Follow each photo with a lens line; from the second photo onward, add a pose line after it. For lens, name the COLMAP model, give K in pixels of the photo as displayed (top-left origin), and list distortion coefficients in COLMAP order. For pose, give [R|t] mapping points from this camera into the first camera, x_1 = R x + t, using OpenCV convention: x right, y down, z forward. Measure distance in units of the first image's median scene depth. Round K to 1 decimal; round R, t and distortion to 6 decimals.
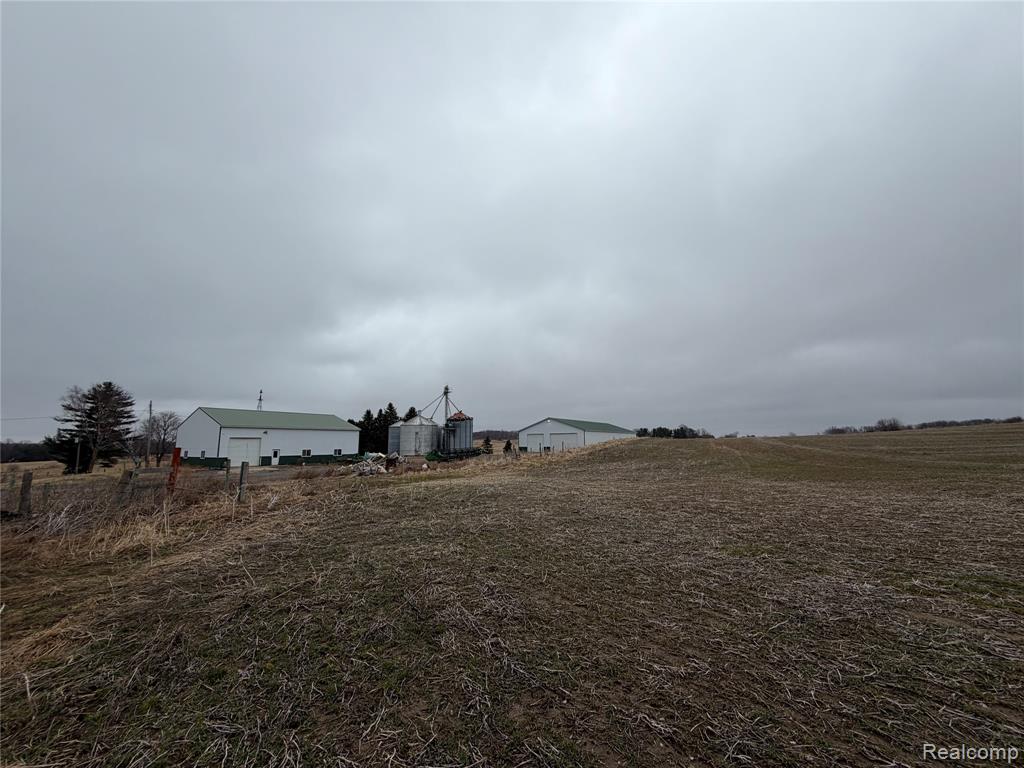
lens RADIAL K [[413.1, 0, 514.8], [0, 413.1, 388.7], [0, 0, 1]] dist [-0.001052, 0.000768]
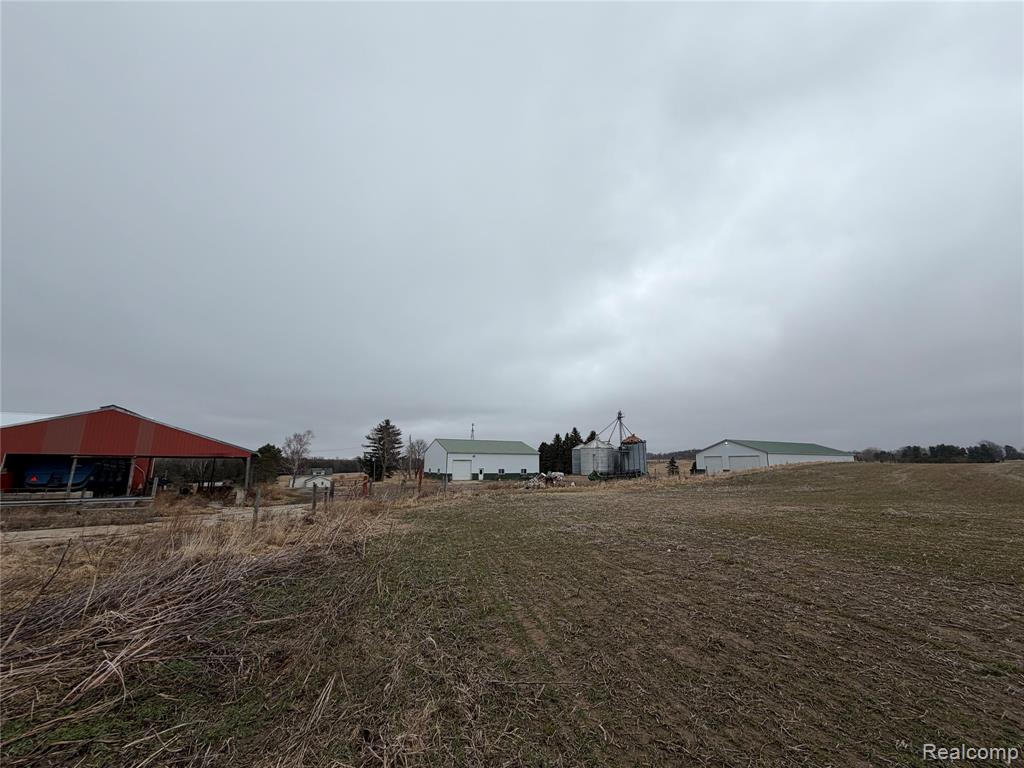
lens RADIAL K [[413.1, 0, 509.7], [0, 413.1, 388.3], [0, 0, 1]] dist [-0.001052, 0.000768]
pose [[0.883181, -0.072380, -0.463415, 0.091219], [0.050981, 0.996981, -0.058557, -0.019026], [0.466254, 0.028091, 0.884205, -0.102357]]
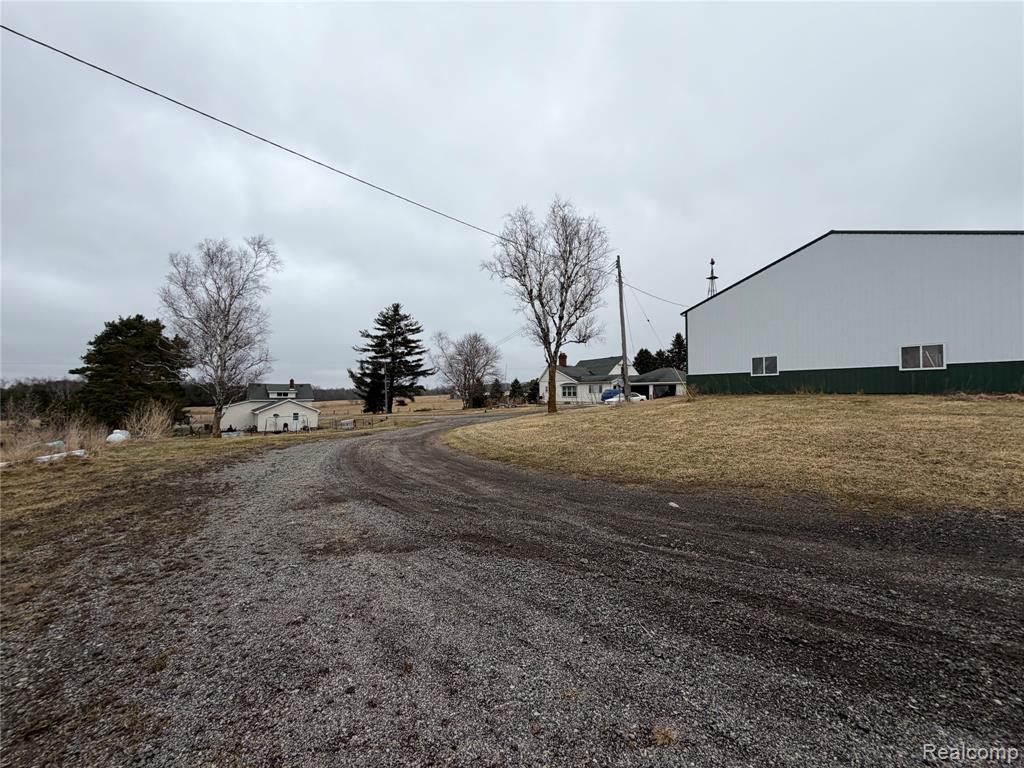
lens RADIAL K [[413.1, 0, 506.3], [0, 413.1, 386.3], [0, 0, 1]] dist [-0.001052, 0.000768]
pose [[0.930841, -0.000417, -0.365424, -0.482655], [0.042787, 0.993245, 0.107856, 0.068506], [0.362911, -0.116032, 0.924571, 0.300700]]
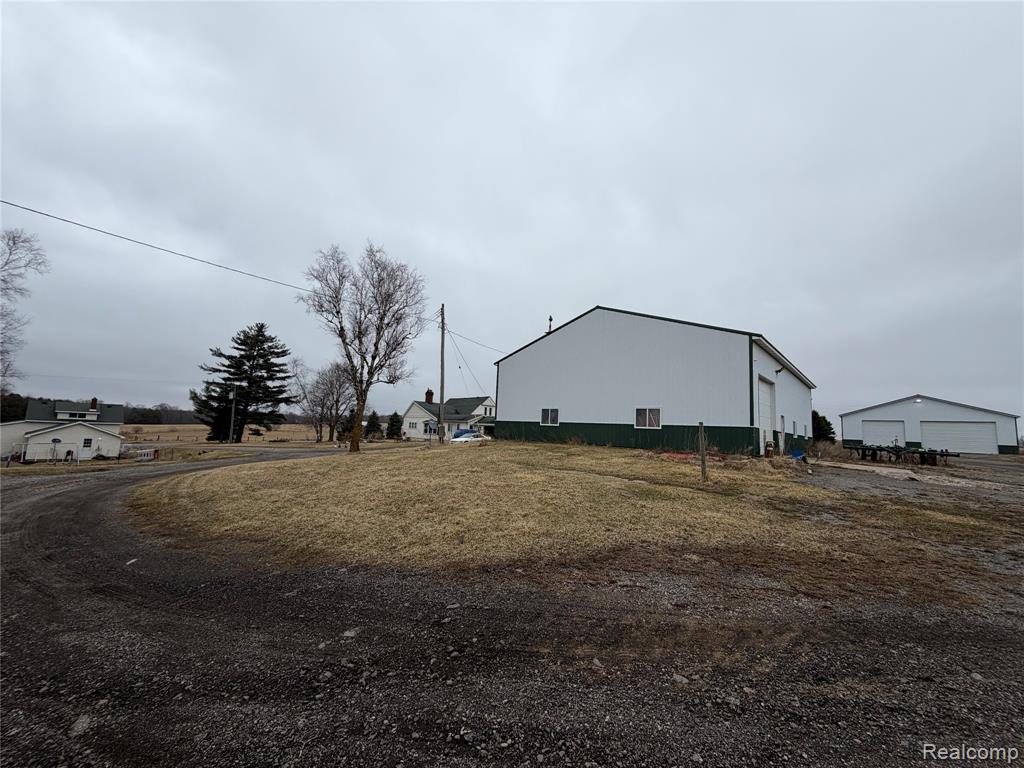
lens RADIAL K [[413.1, 0, 509.7], [0, 413.1, 384.2], [0, 0, 1]] dist [-0.001052, 0.000768]
pose [[0.990175, 0.040518, -0.133832, -0.428239], [-0.038290, 0.999083, 0.019184, 0.064312], [0.134486, -0.013871, 0.990818, 0.309155]]
